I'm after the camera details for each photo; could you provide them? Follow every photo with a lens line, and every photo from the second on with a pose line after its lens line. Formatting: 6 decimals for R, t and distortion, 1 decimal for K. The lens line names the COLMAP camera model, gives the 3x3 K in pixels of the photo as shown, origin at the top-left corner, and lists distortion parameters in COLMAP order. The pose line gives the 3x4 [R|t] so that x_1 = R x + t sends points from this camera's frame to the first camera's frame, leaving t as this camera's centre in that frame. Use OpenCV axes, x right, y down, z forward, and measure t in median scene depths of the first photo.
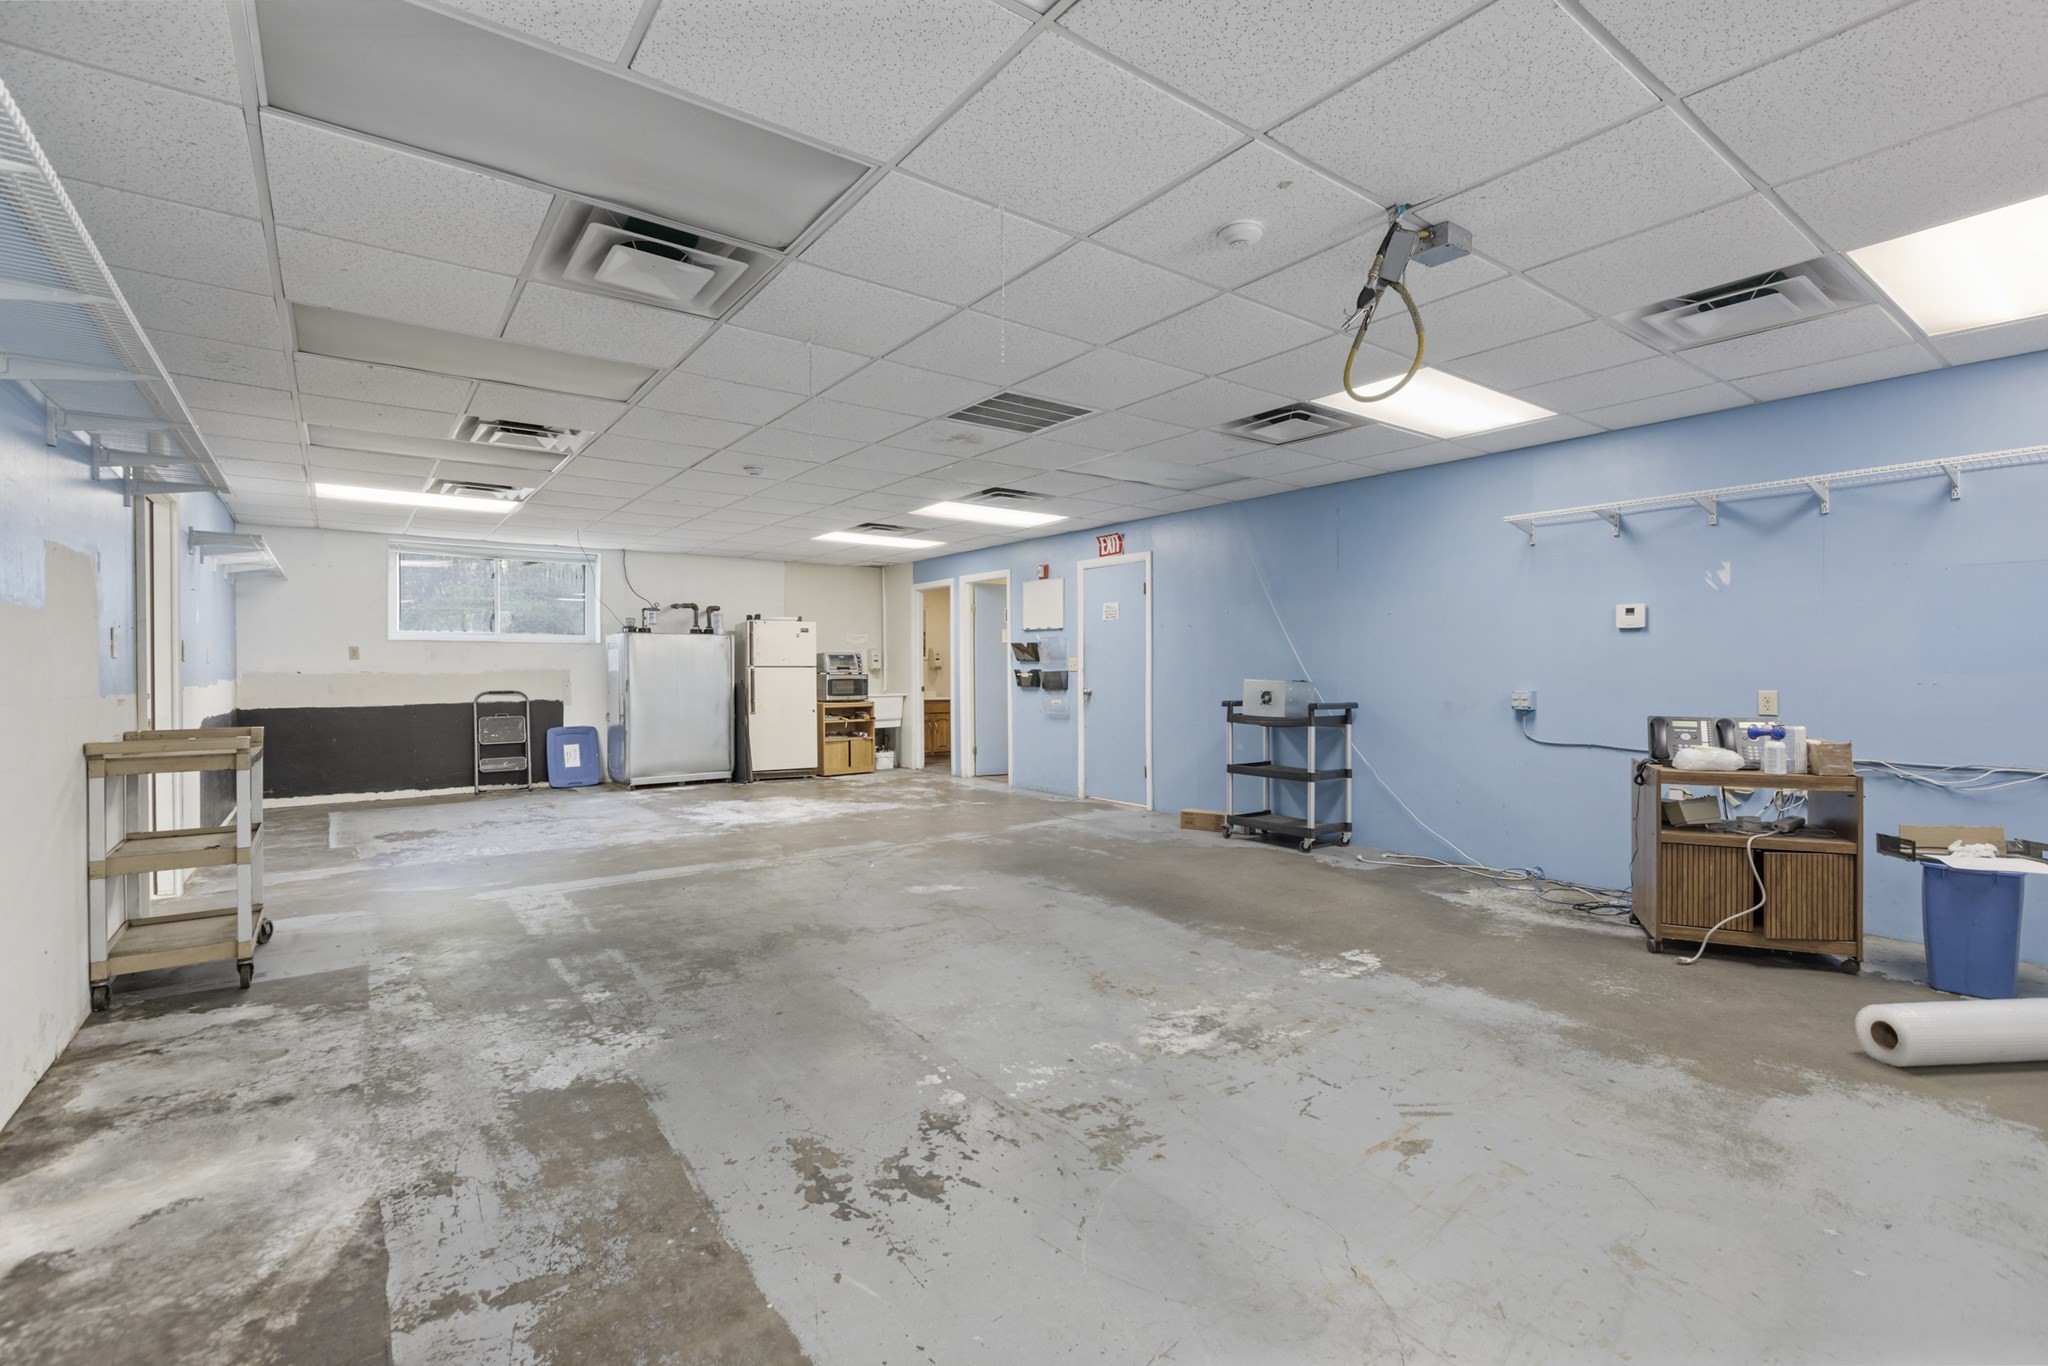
lens RADIAL K [[913.8, 0, 1024.1], [0, 913.8, 673.5], [0, 0, 1]] dist [0.002773, -0.000969]
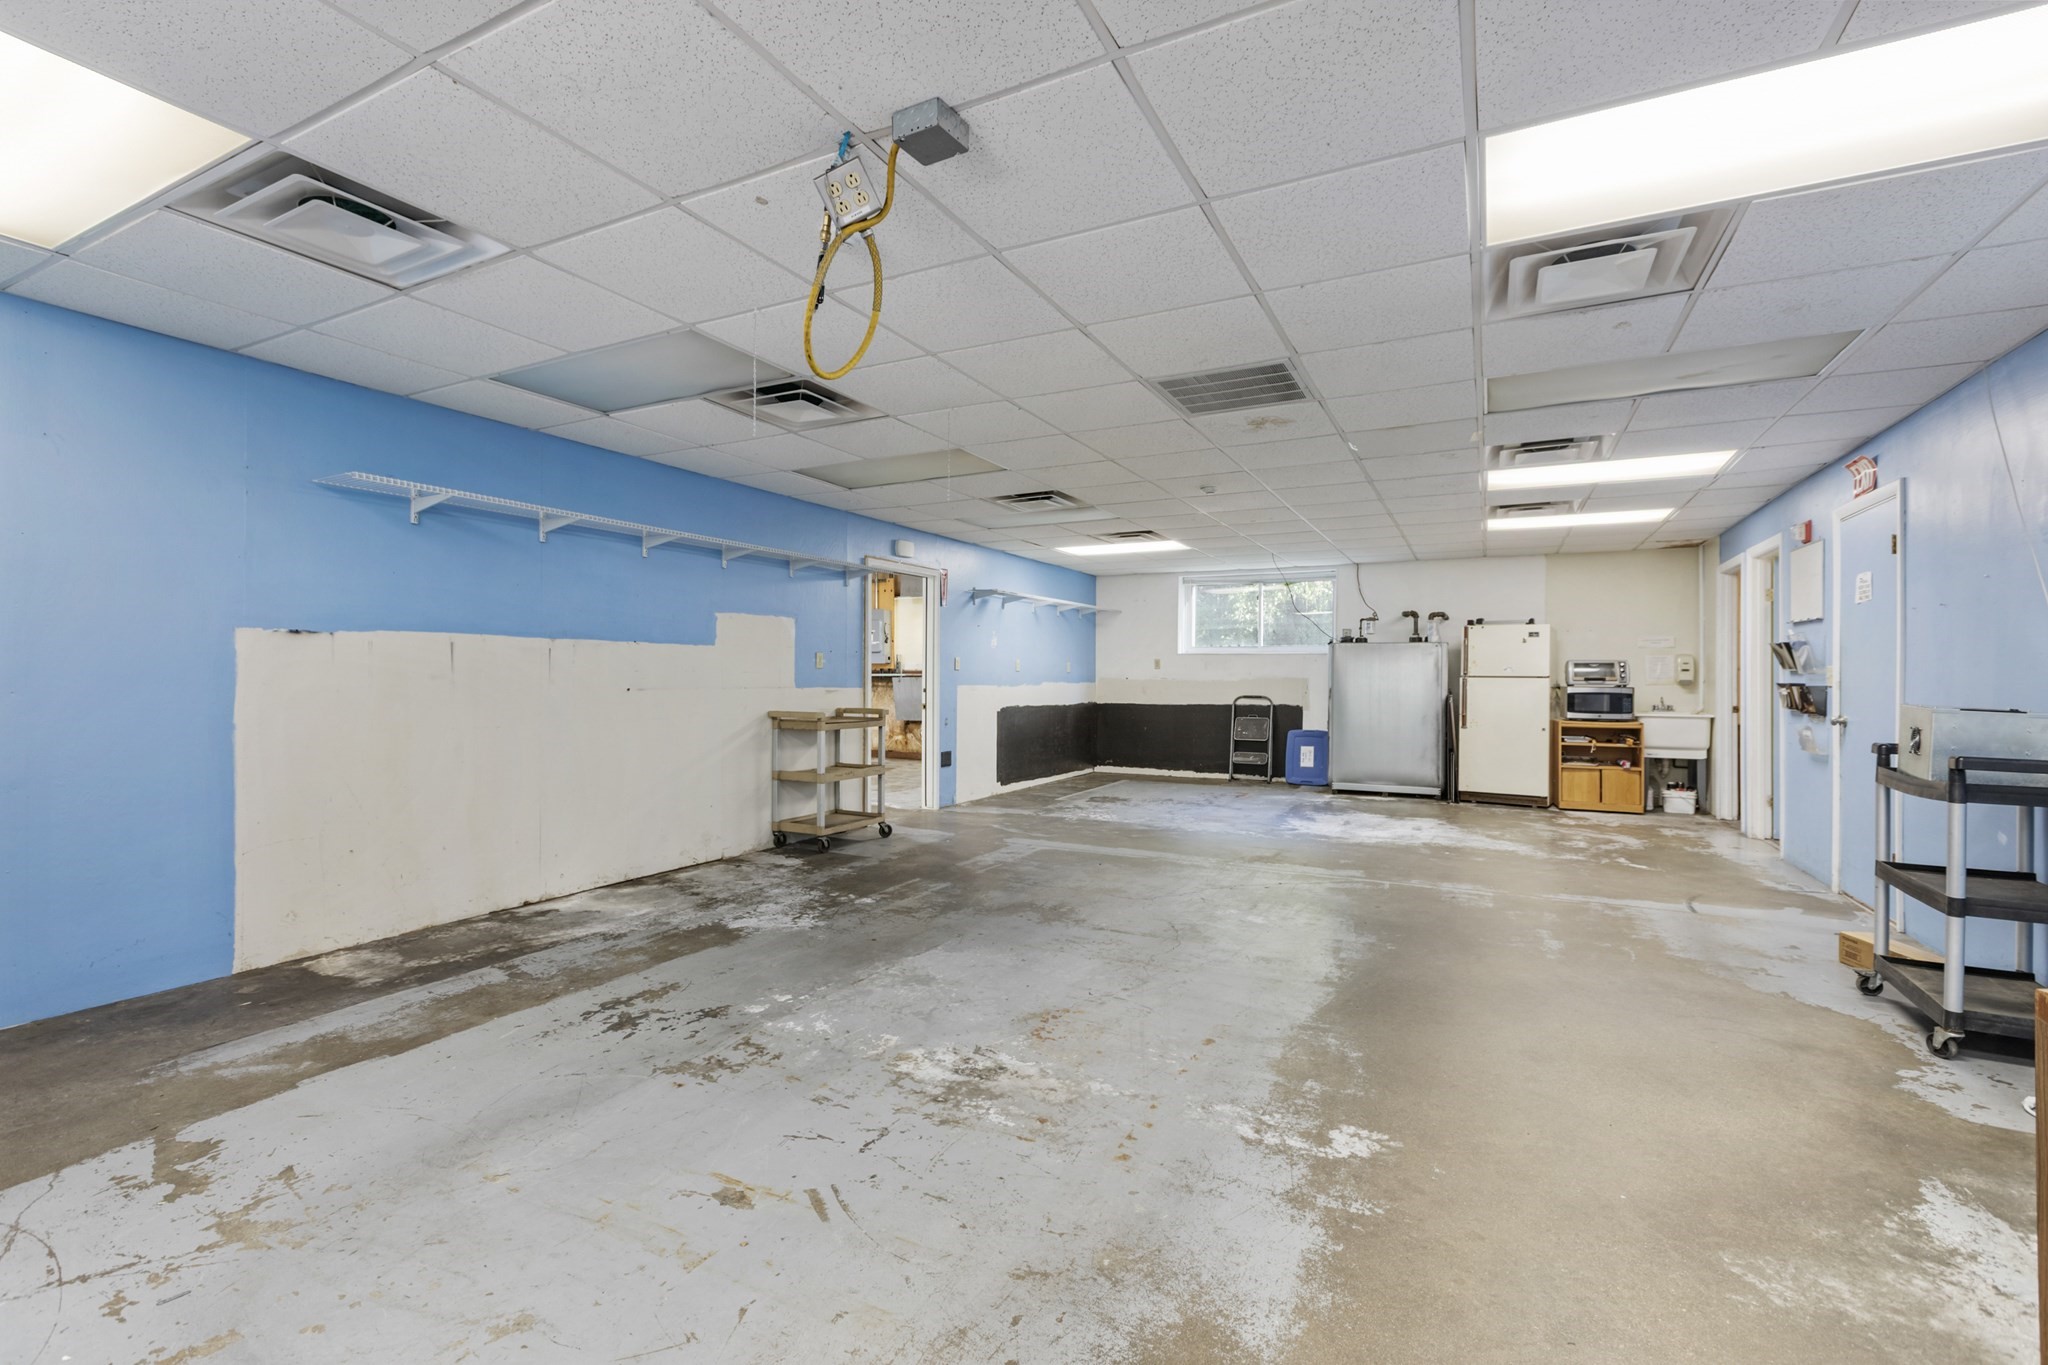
lens RADIAL K [[913.8, 0, 1024.2], [0, 913.8, 673.8], [0, 0, 1]] dist [0.002773, -0.000969]
pose [[0.435789, 0.003709, -0.900041, 0.844473], [-0.012899, 0.999915, -0.002125, -0.006670], [0.899956, 0.012535, 0.435800, 0.524666]]
